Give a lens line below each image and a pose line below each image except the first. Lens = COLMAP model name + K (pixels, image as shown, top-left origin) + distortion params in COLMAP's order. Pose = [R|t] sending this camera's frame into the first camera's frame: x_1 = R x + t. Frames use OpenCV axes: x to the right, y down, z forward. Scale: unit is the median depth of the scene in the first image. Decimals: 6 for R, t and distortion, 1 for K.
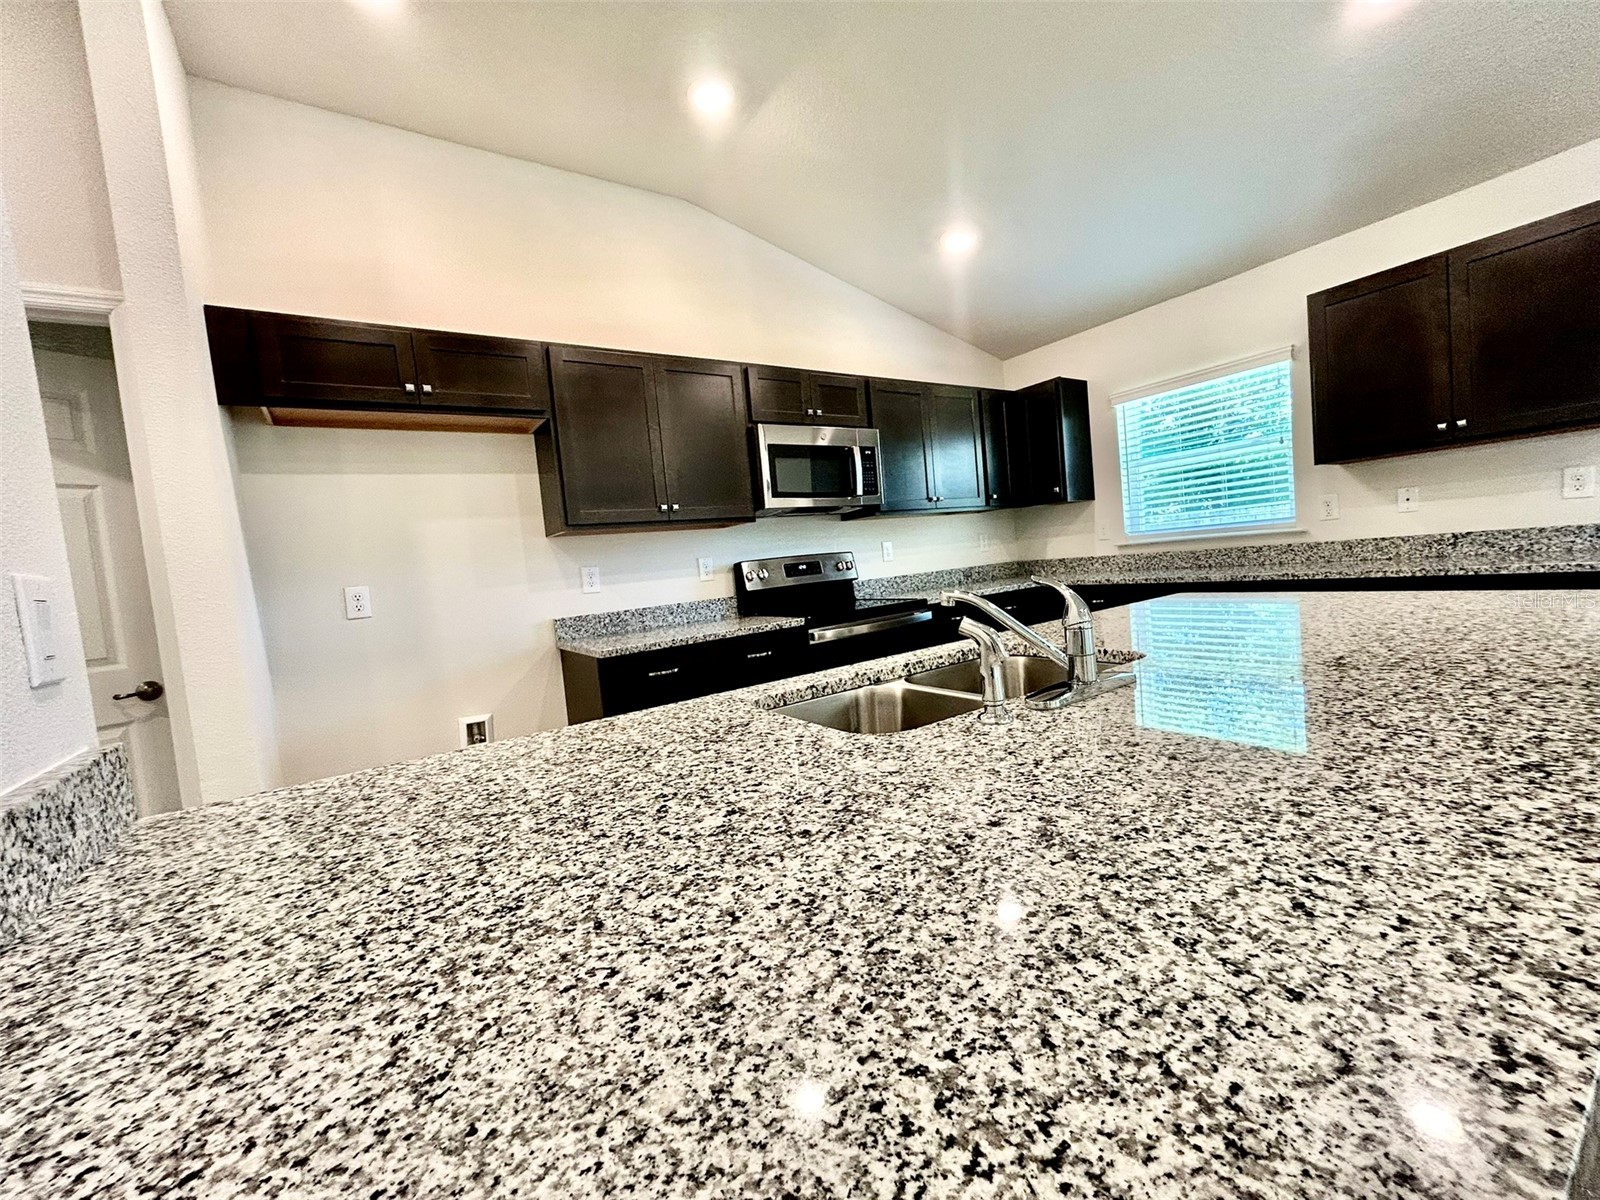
lens RADIAL K [[647.1, 0, 788.0], [0, 647.1, 601.1], [0, 0, 1]] dist [-0.000171, -0.000176]
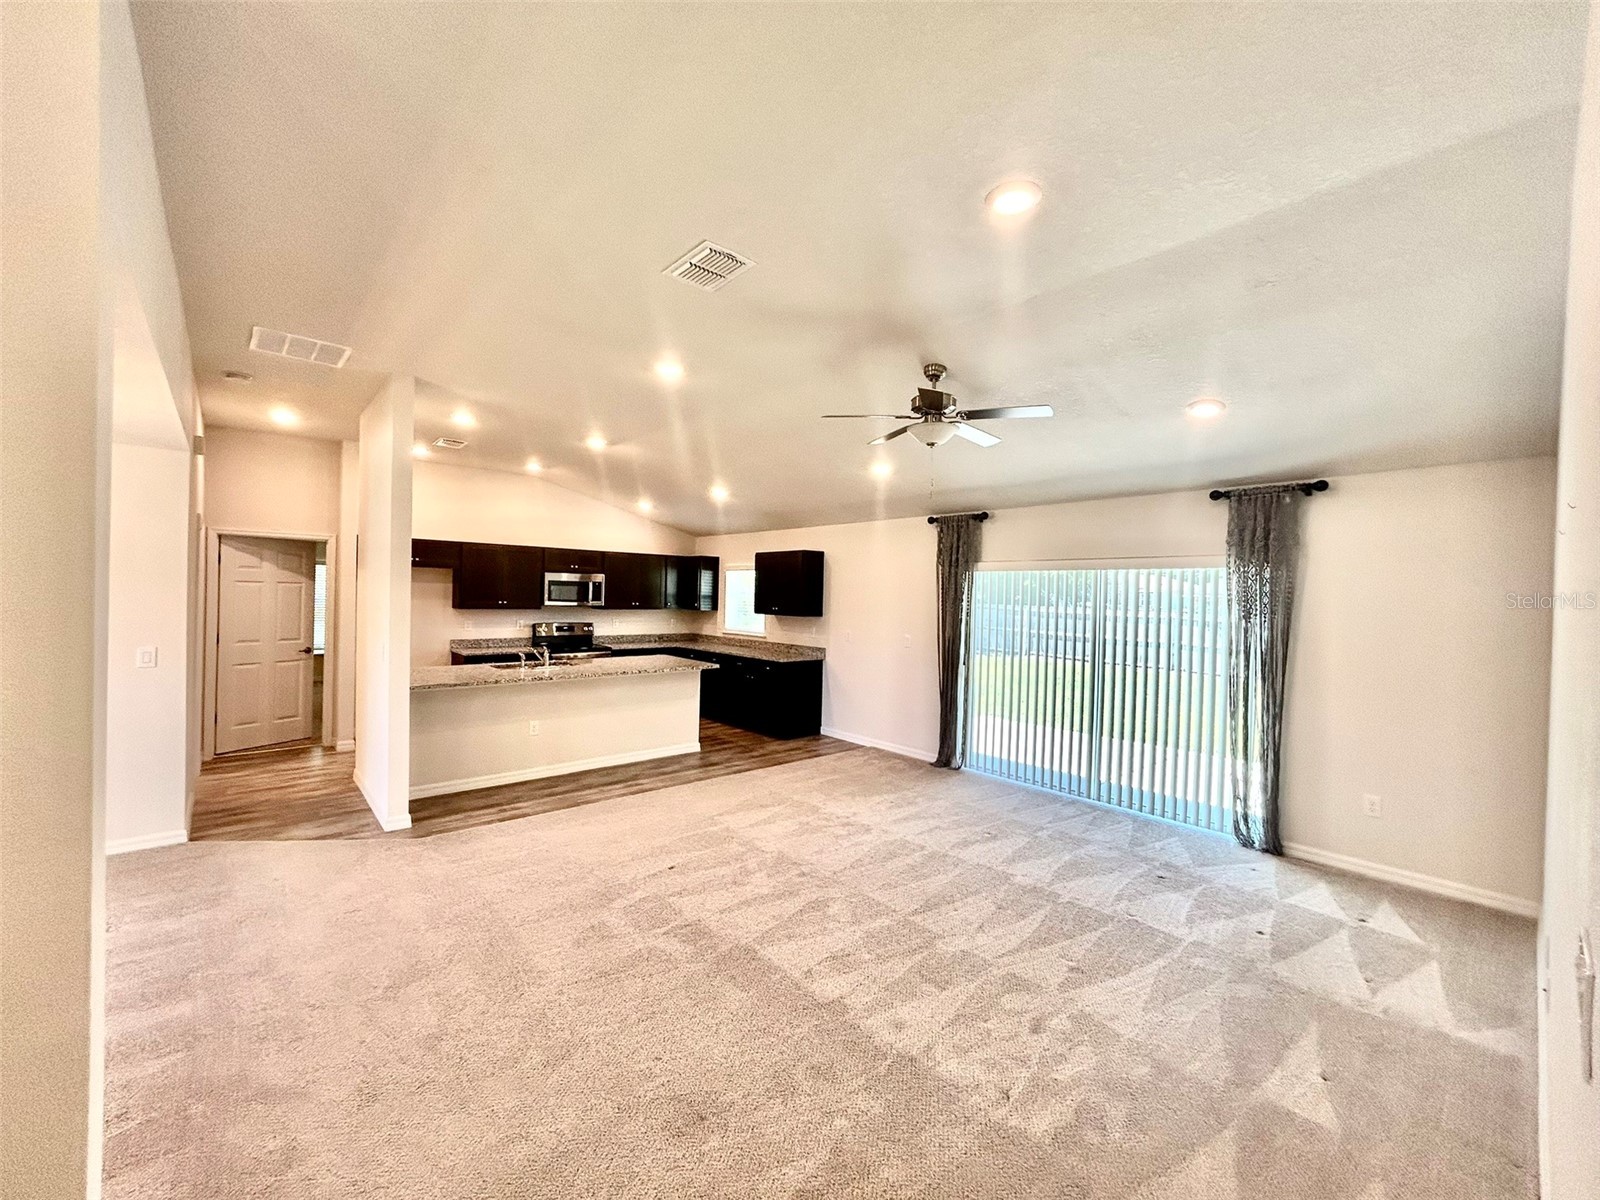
lens RADIAL K [[647.1, 0, 788.0], [0, 647.1, 601.1], [0, 0, 1]] dist [-0.000171, -0.000176]
pose [[0.987241, 0.115005, 0.110129, 0.633378], [-0.108573, 0.992107, -0.062740, -0.103478], [-0.116475, 0.049983, 0.991935, -1.645615]]
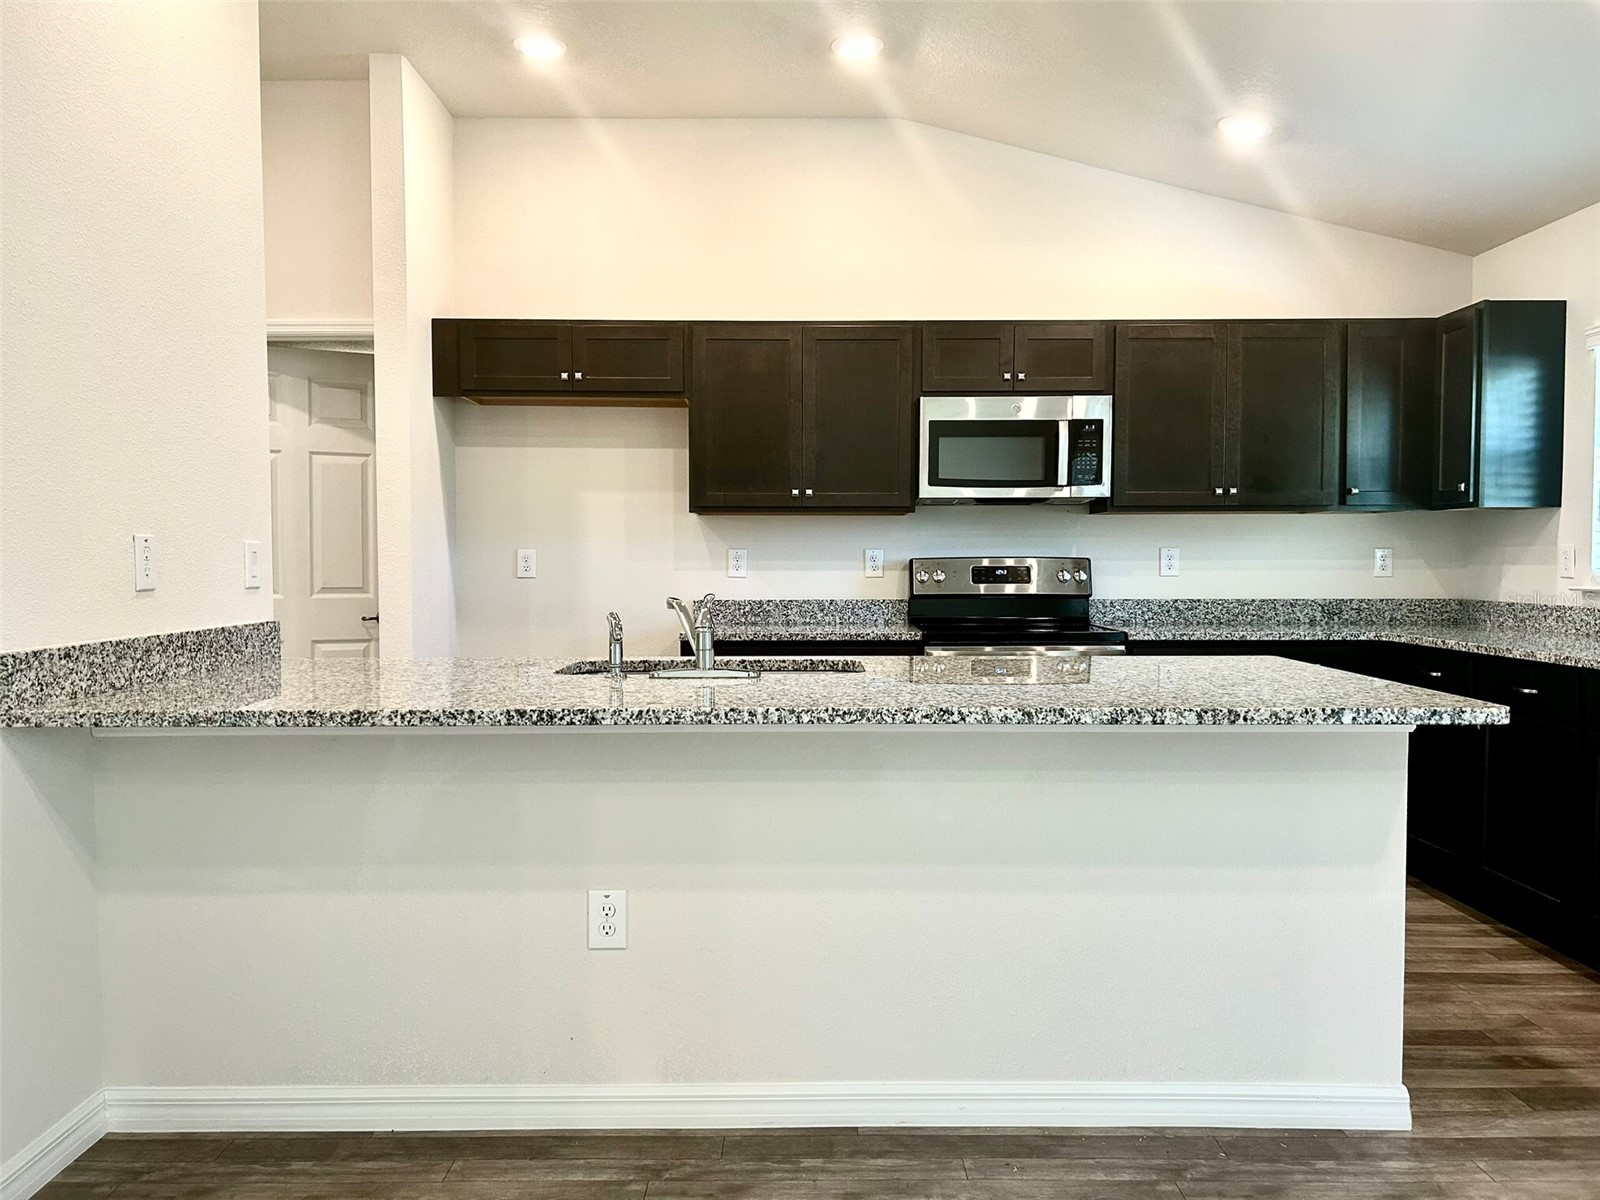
lens RADIAL K [[1217.3, 0, 800.0], [0, 1217.3, 600.0], [0, 0, 1]] dist [0.051981, -0.002688]
pose [[0.826802, 0.112581, -0.551111, 0.727737], [-0.111707, 0.993115, 0.035285, -0.051028], [0.551289, 0.032389, 0.833686, -0.397407]]
